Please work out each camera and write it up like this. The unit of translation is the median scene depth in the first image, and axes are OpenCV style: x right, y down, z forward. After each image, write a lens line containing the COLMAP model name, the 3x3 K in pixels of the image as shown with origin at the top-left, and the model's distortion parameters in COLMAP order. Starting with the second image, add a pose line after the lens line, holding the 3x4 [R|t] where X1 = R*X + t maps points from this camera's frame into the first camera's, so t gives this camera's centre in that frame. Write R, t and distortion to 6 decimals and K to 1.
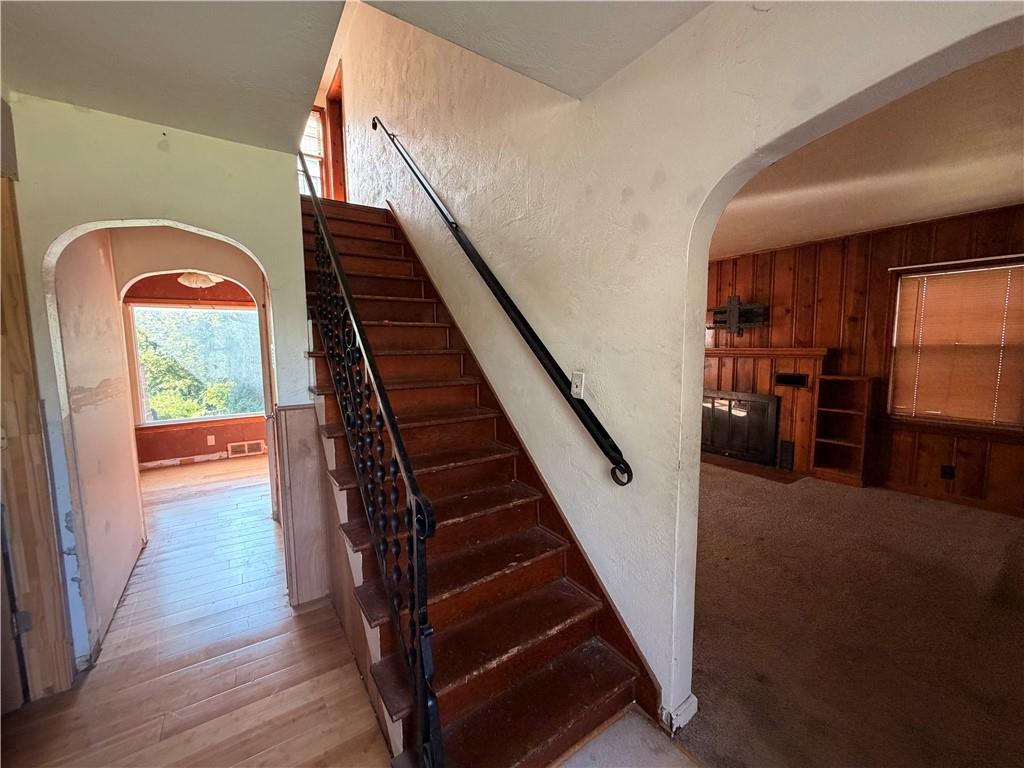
lens RADIAL K [[407.7, 0, 510.8], [0, 407.7, 384.2], [0, 0, 1]] dist [-0.003514, 0.000522]
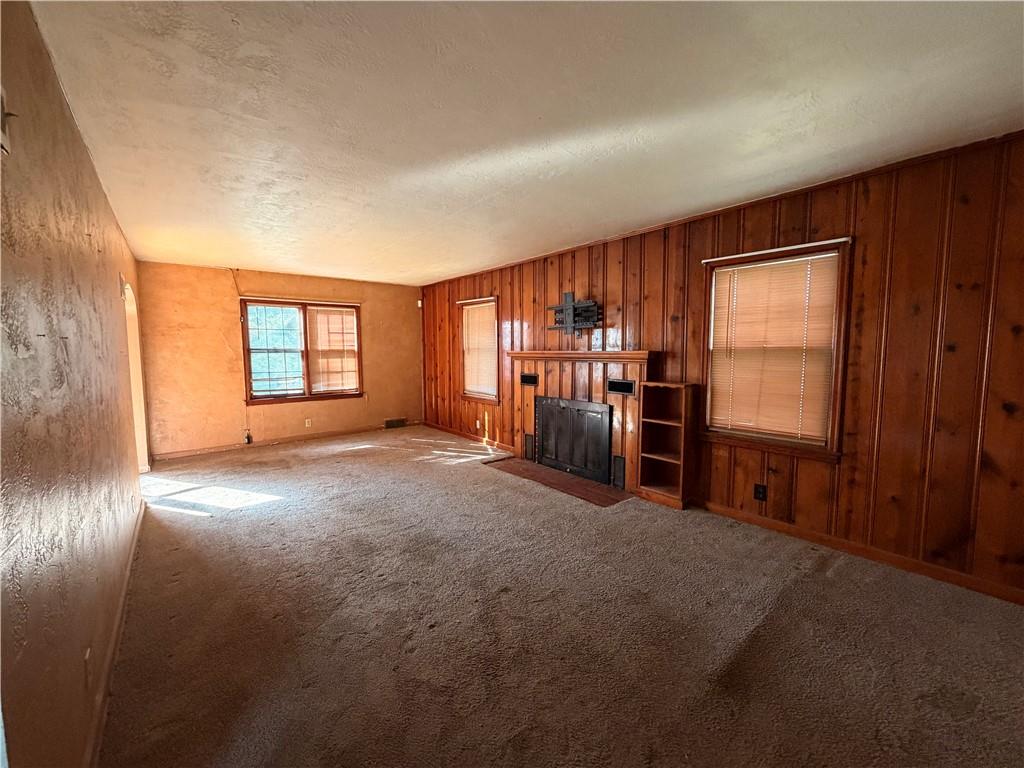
lens RADIAL K [[407.7, 0, 515.4], [0, 407.7, 384.8], [0, 0, 1]] dist [-0.003514, 0.000522]
pose [[0.995088, -0.000366, 0.098994, 0.414344], [0.001784, 0.999897, -0.014233, -0.003256], [-0.098978, 0.014340, 0.994986, 0.156076]]
